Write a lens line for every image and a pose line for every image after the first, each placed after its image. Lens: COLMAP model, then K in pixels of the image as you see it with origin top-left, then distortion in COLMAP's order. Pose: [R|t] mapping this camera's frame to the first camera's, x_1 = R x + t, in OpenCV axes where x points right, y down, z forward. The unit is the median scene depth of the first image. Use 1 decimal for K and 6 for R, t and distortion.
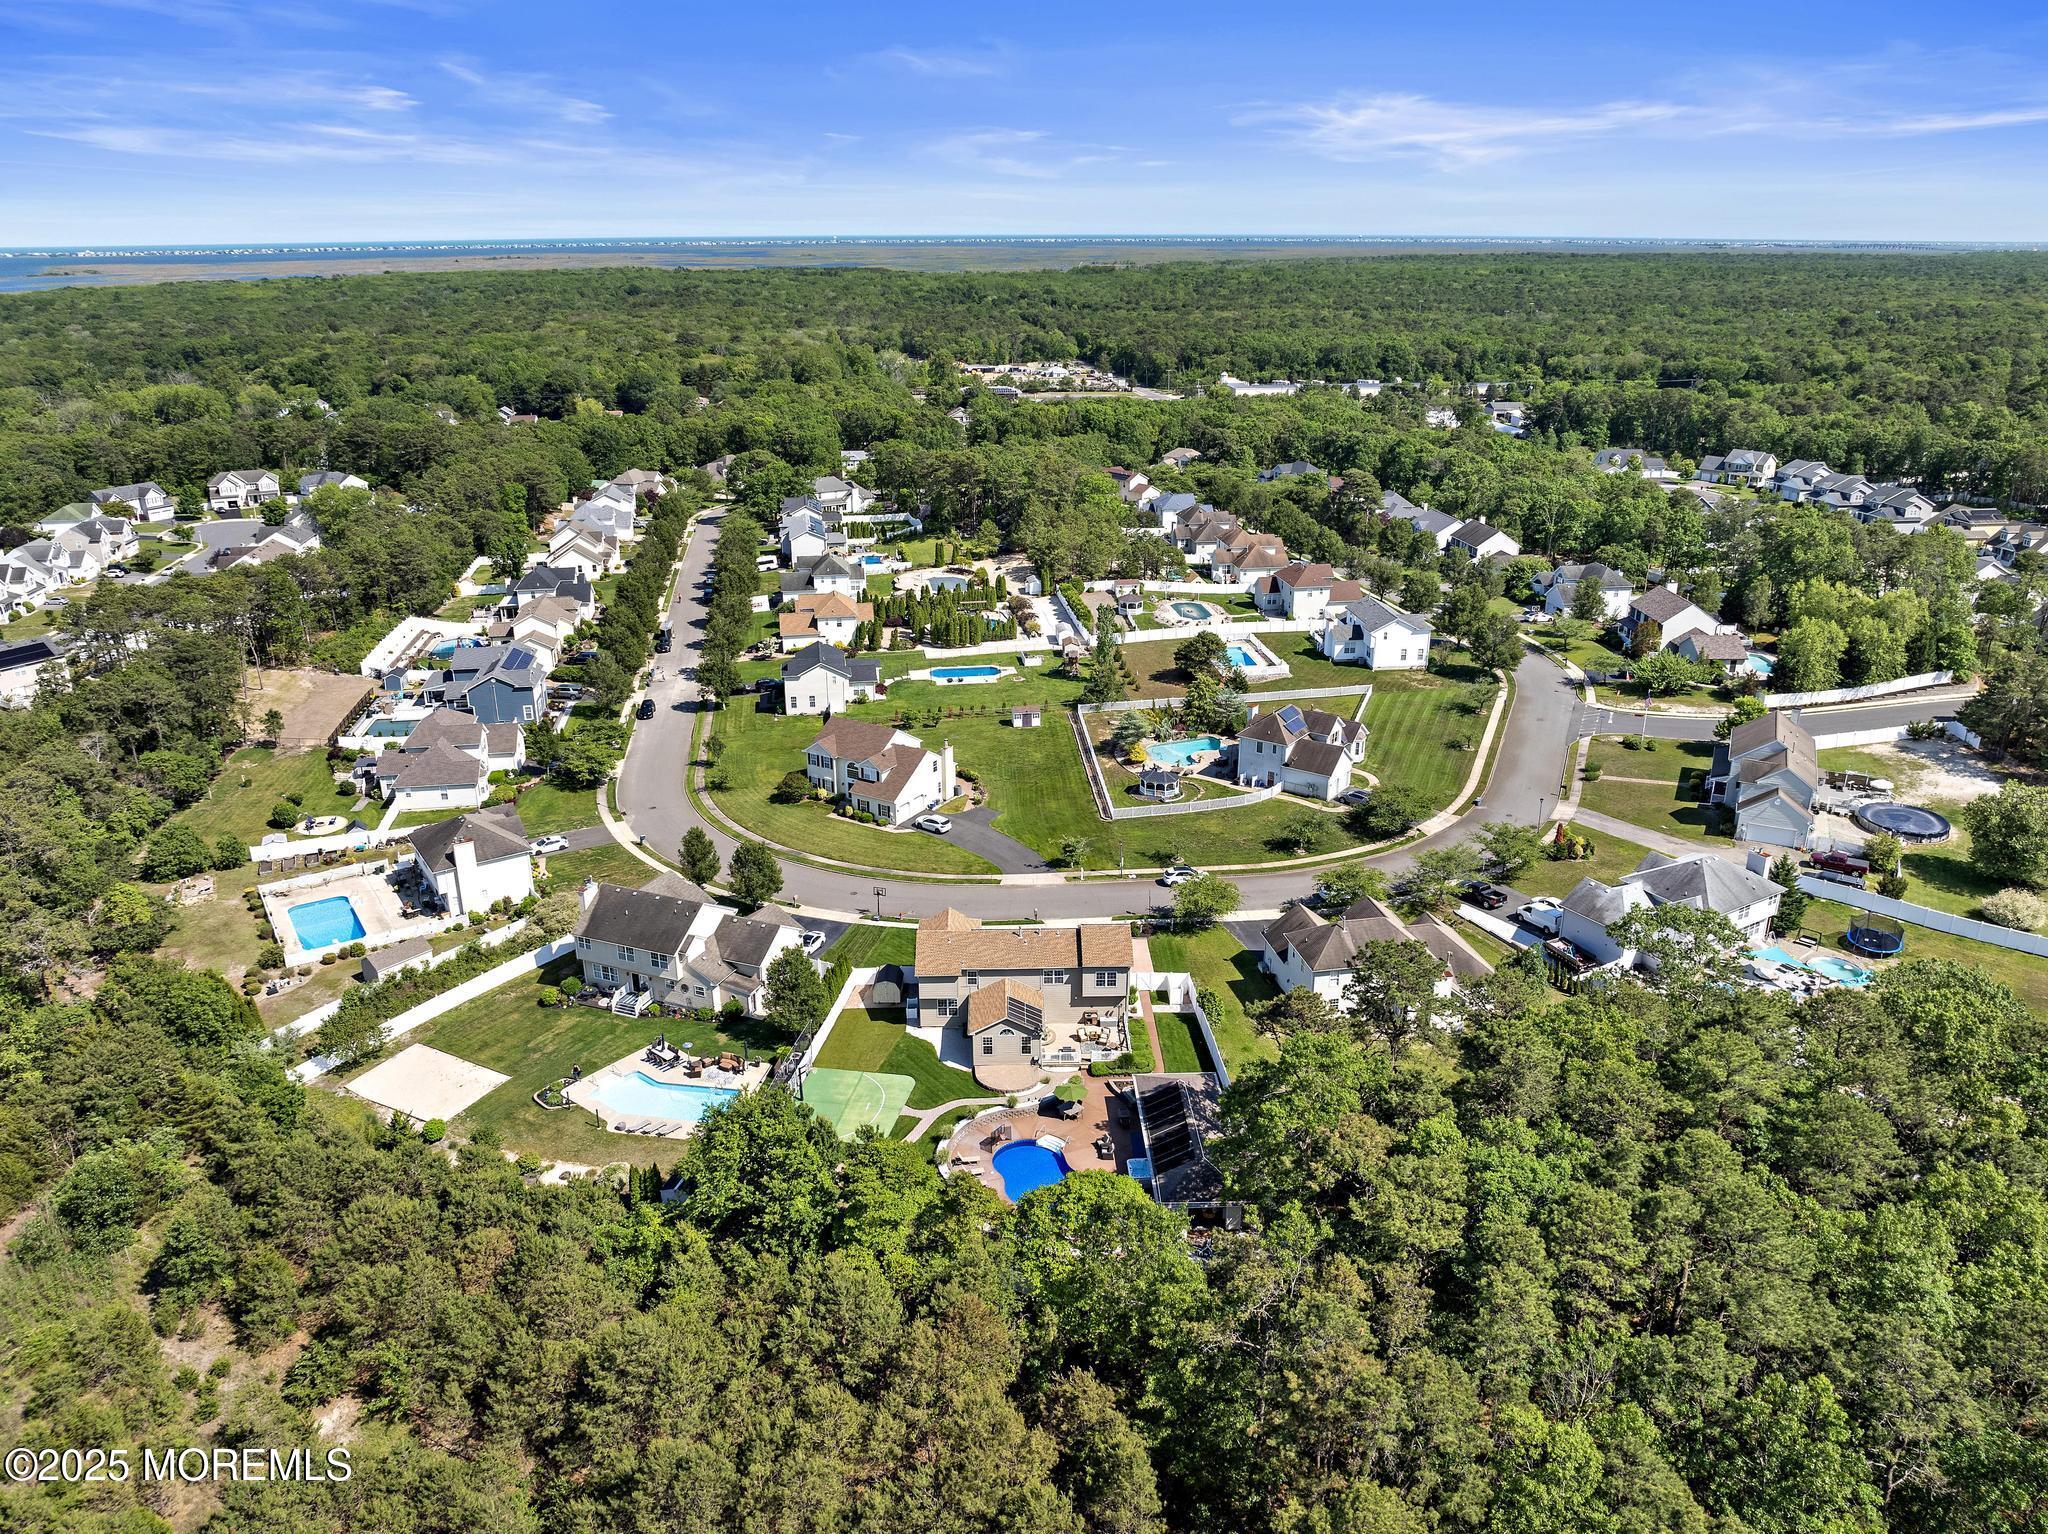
lens RADIAL K [[1438.2, 0, 1010.7], [0, 1438.2, 762.5], [0, 0, 1]] dist [-0.039461, 0.010810]
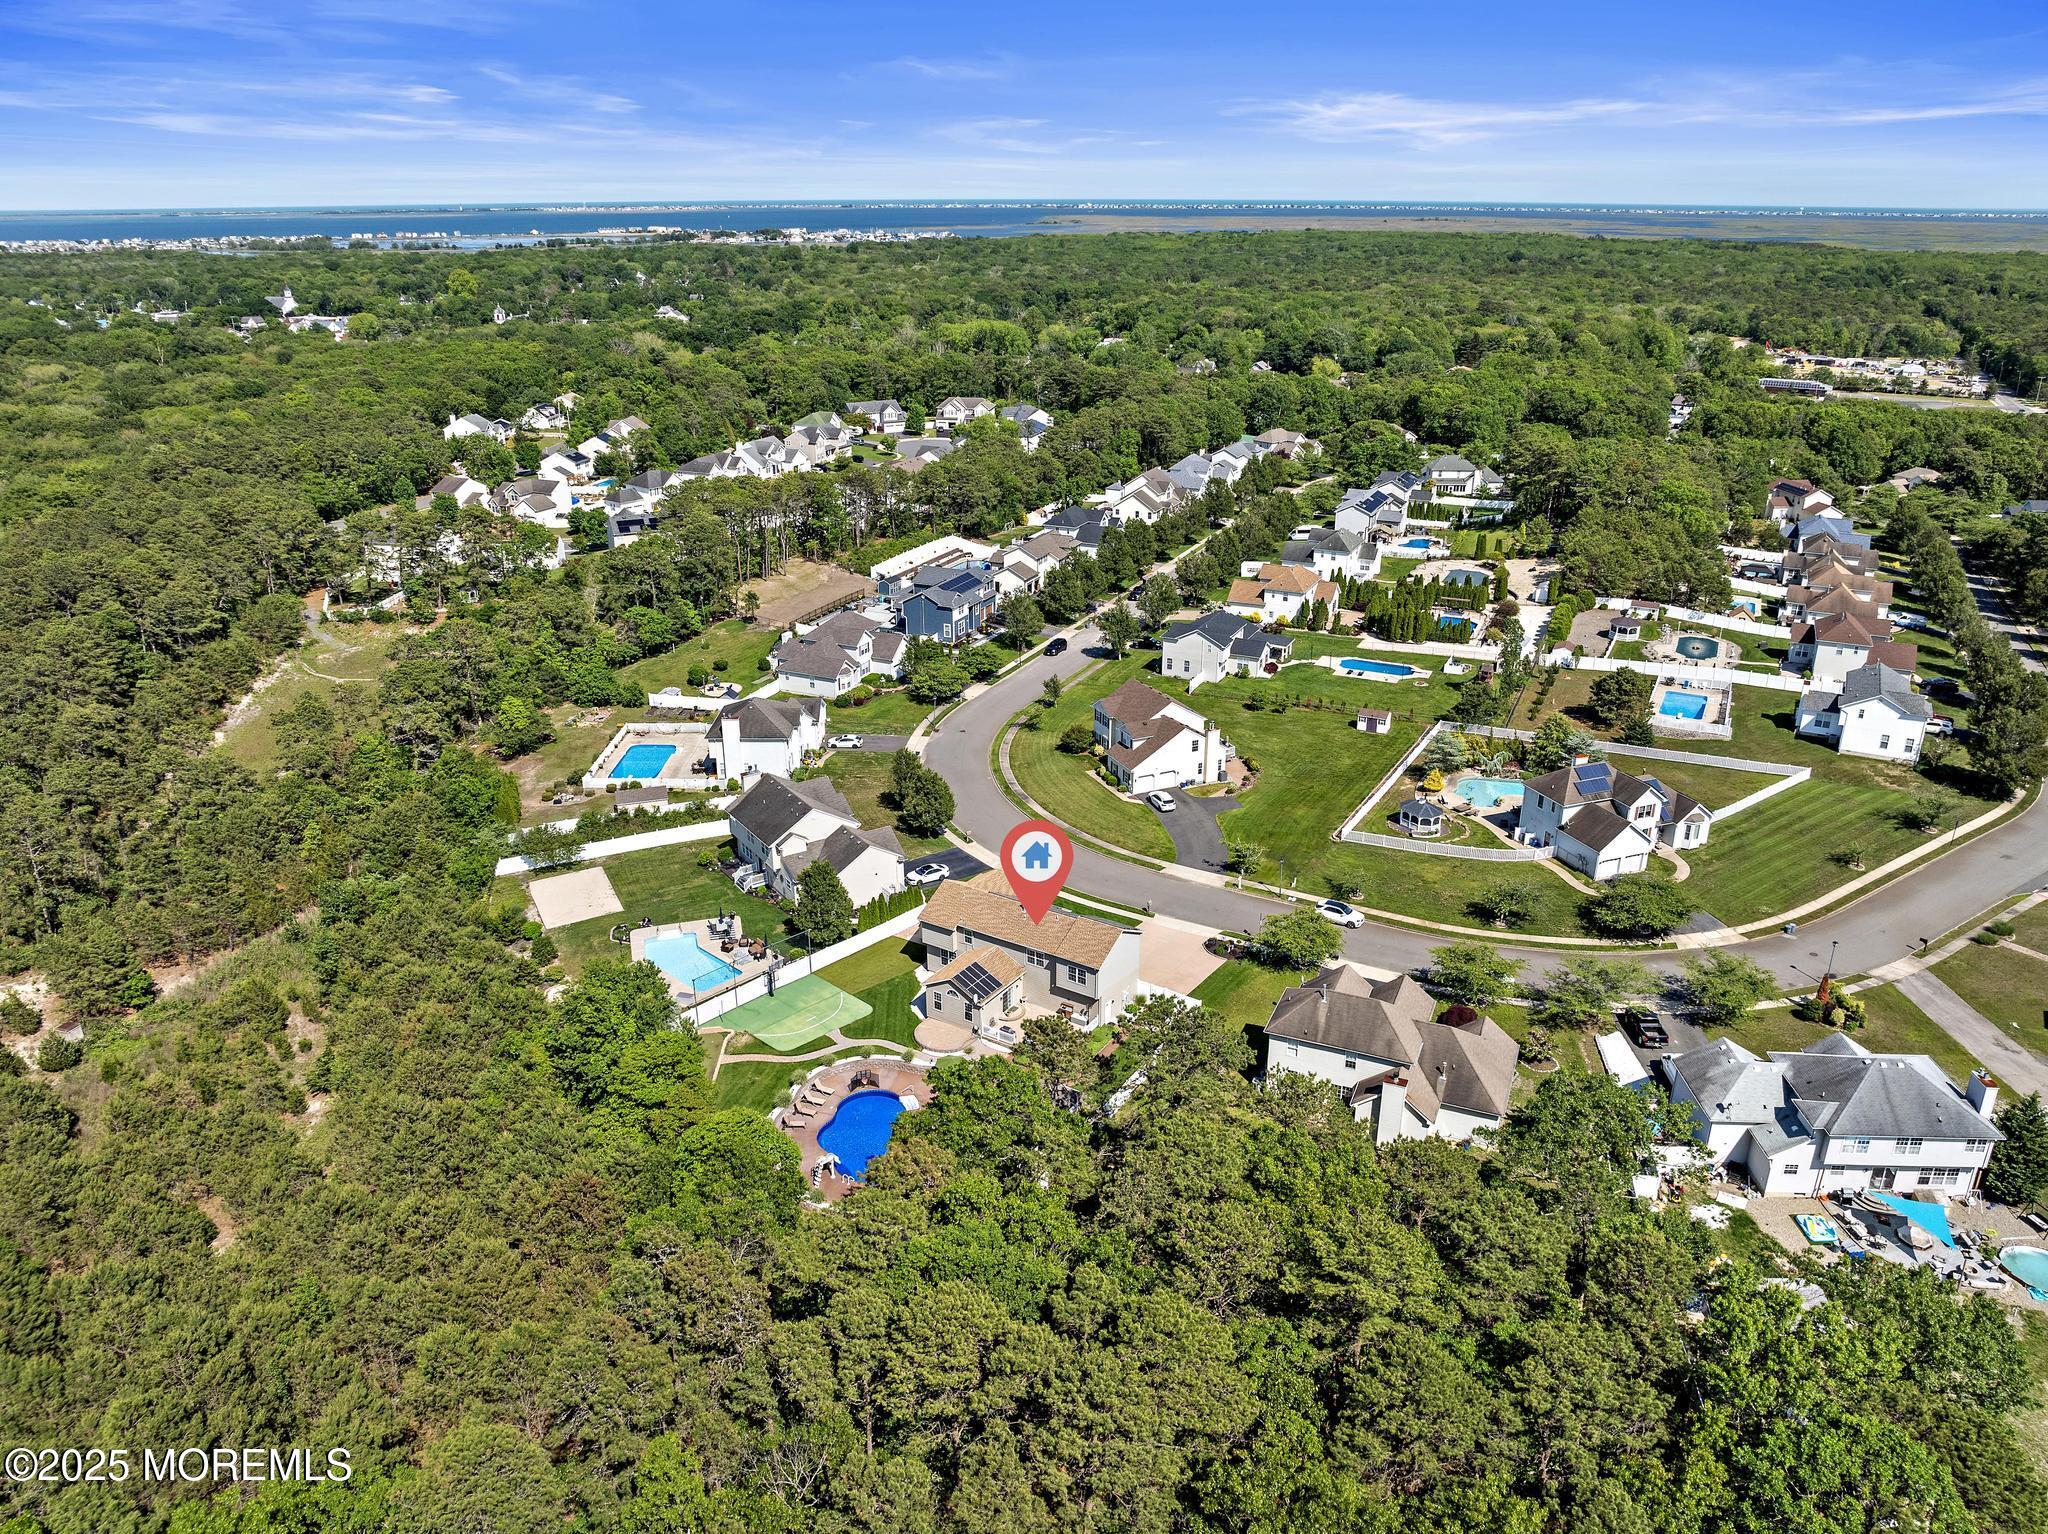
lens RADIAL K [[1433.1, 0, 1032.0], [0, 1433.1, 721.7], [0, 0, 1]] dist [-0.039403, 0.001447]
pose [[0.833714, 0.195377, -0.516478, 0.400003], [-0.196125, 0.979102, 0.053791, -0.049778], [0.516194, 0.056448, 0.854610, 0.115853]]
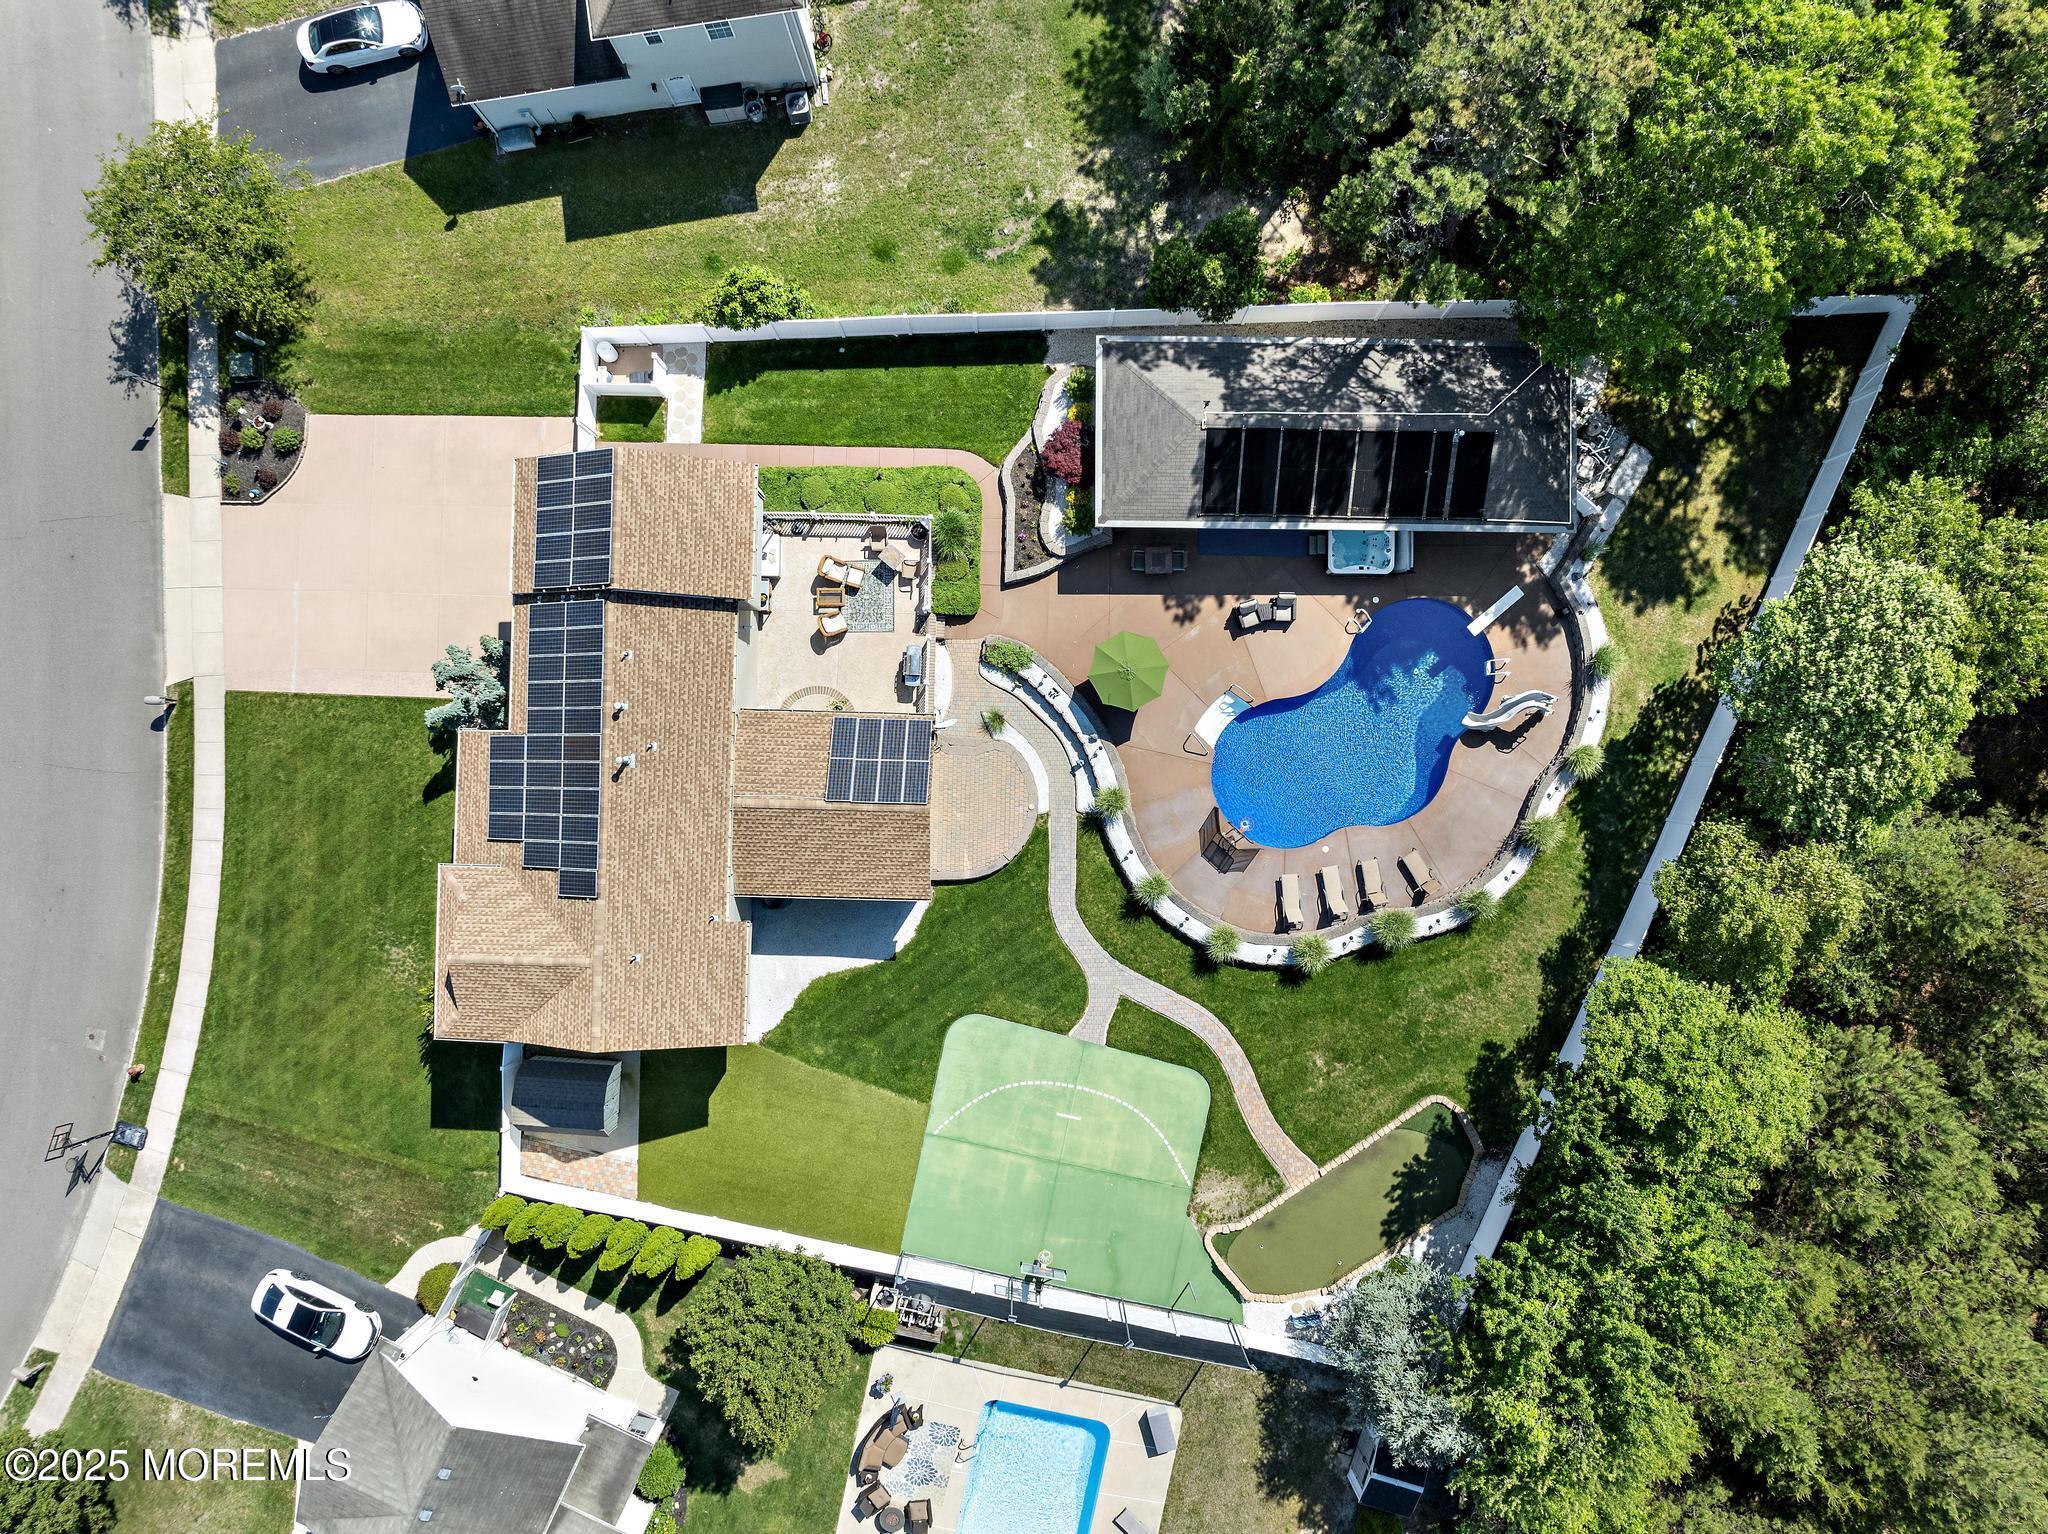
lens RADIAL K [[1438.2, 0, 1010.7], [0, 1438.2, 762.5], [0, 0, 1]] dist [-0.039461, 0.010810]
pose [[0.041496, -0.998941, 0.019896, 0.002284], [0.342744, 0.032937, 0.938851, -0.145751], [-0.938512, -0.032139, 0.343748, 0.631472]]
